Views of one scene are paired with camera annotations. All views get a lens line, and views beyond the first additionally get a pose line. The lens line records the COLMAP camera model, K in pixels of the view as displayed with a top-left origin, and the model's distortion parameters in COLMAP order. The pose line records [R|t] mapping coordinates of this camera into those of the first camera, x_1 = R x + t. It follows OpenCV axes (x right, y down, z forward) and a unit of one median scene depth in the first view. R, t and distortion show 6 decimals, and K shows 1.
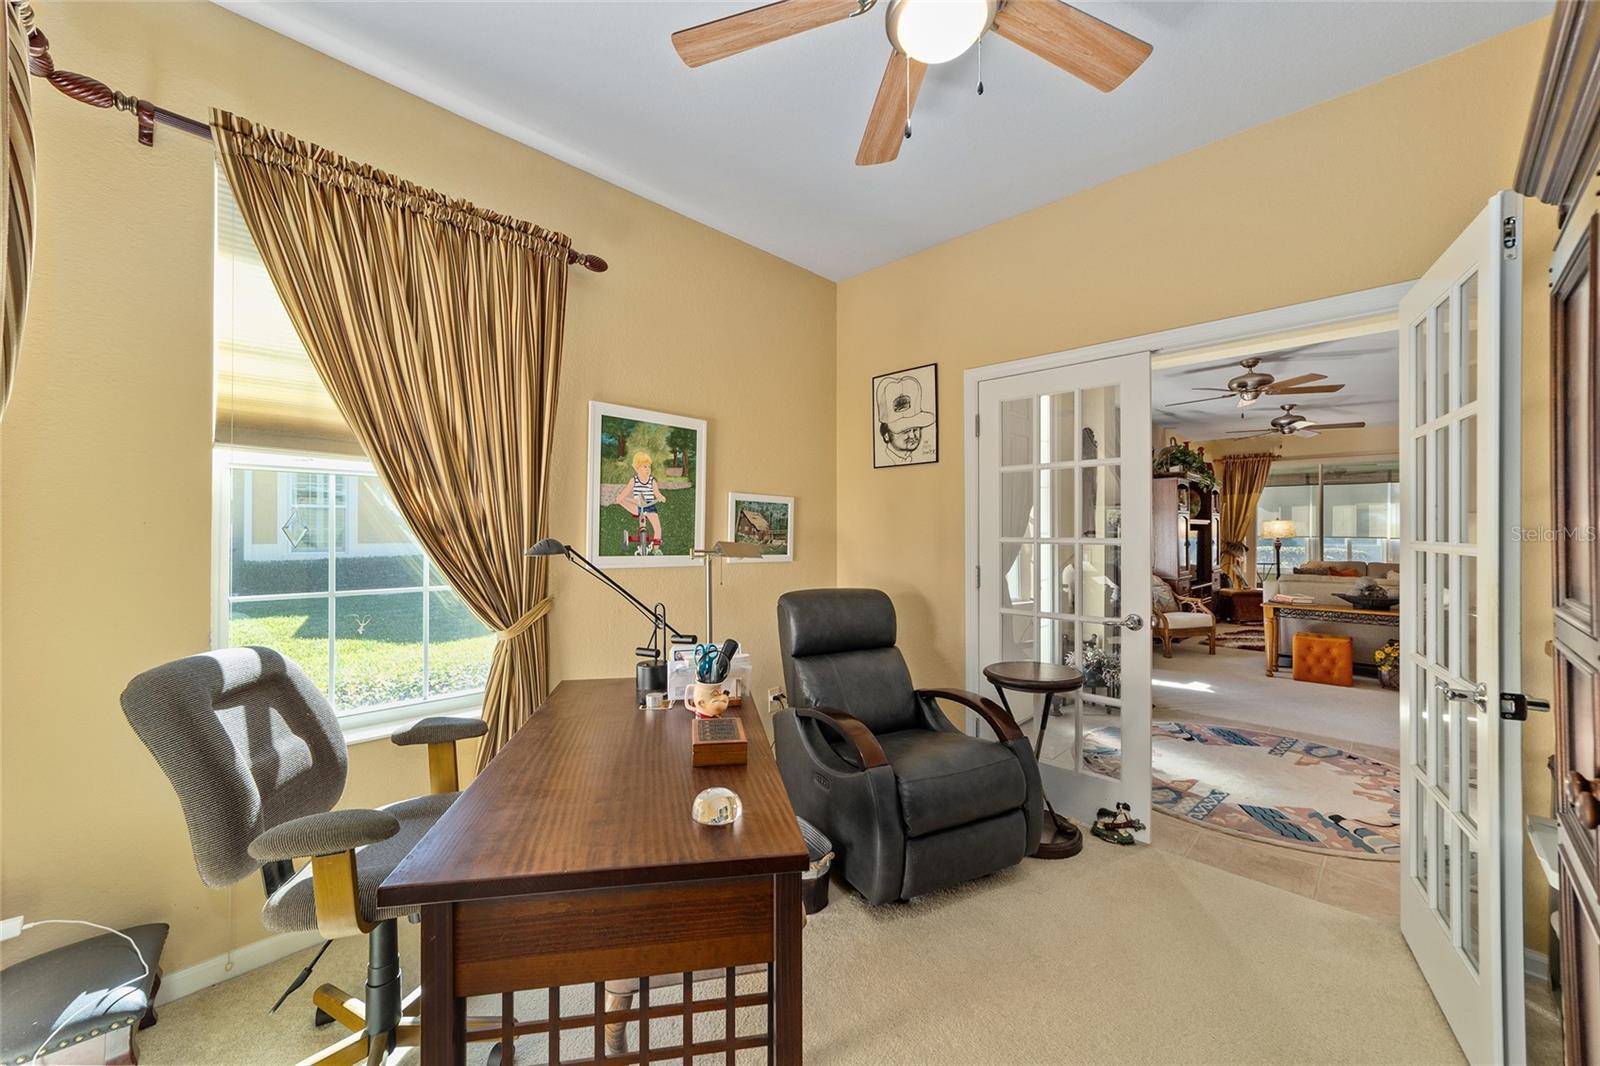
lens RADIAL K [[648.5, 0, 798.8], [0, 648.5, 529.2], [0, 0, 1]] dist [-0.000928, -0.000011]
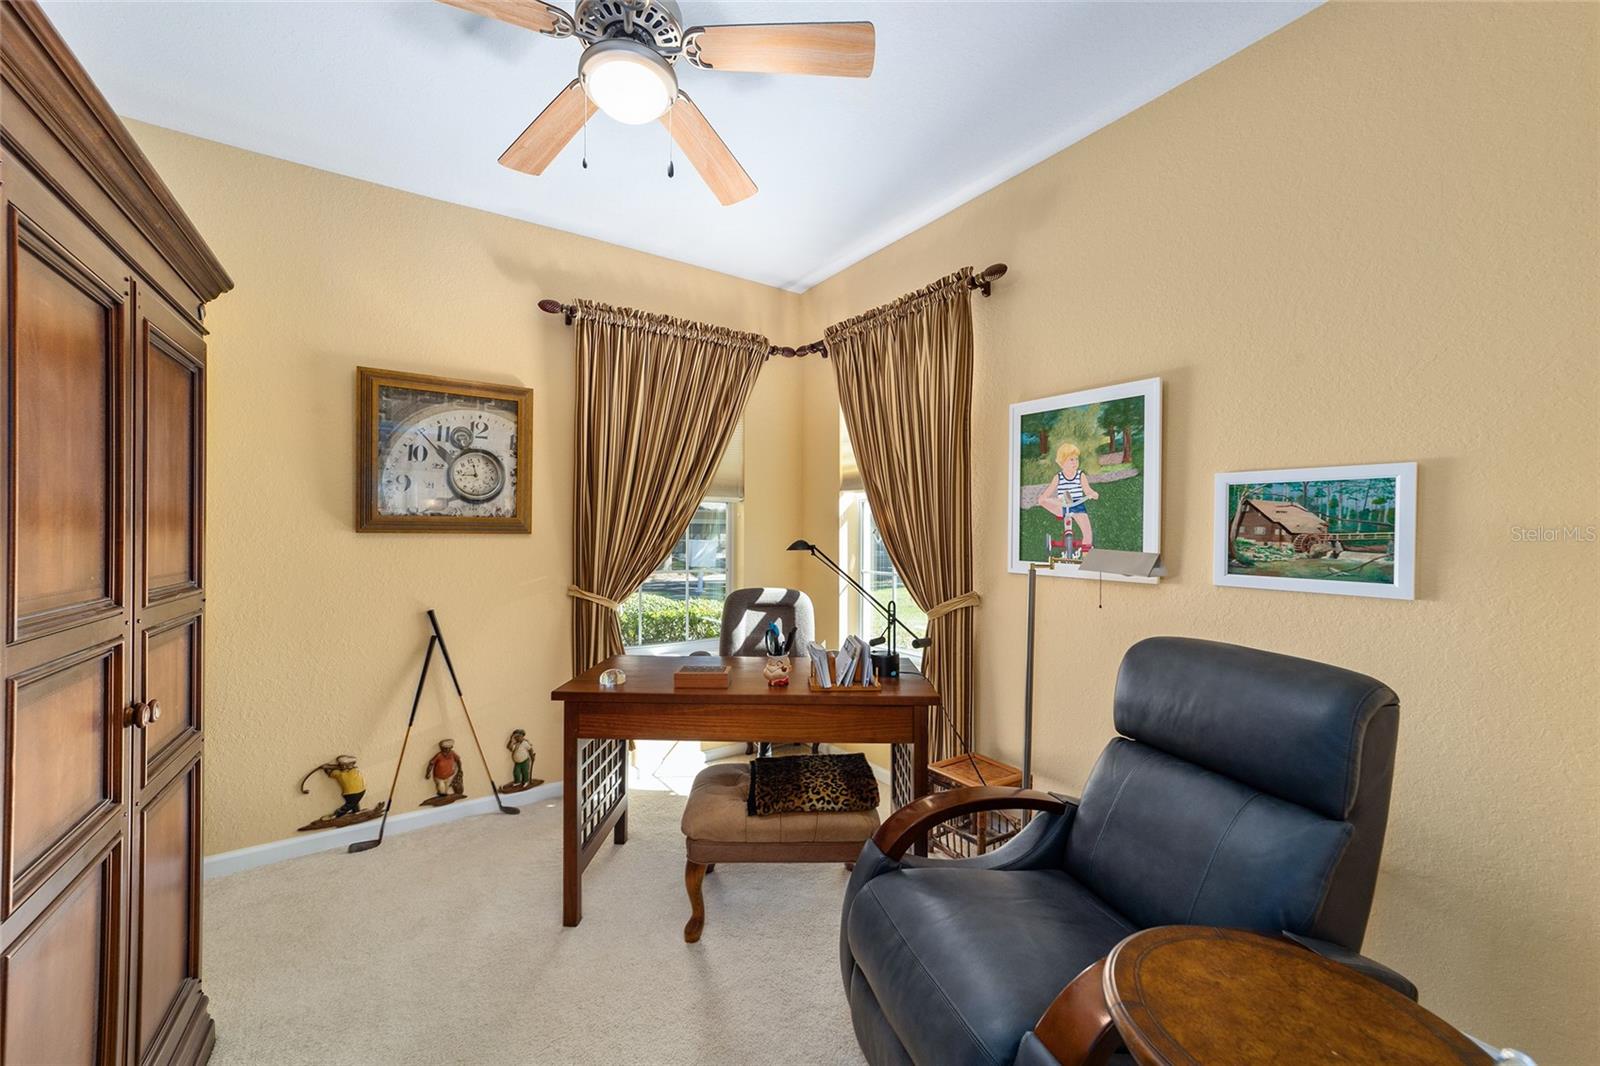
lens RADIAL K [[615.2, 0, 799.3], [0, 615.2, 538.4], [0, 0, 1]] dist [-0.011101, 0.006076]
pose [[-0.202094, 0.004993, -0.979353, 0.623029], [0.002967, 0.999986, 0.004486, 0.002655], [0.979362, -0.001999, -0.202106, 0.805002]]
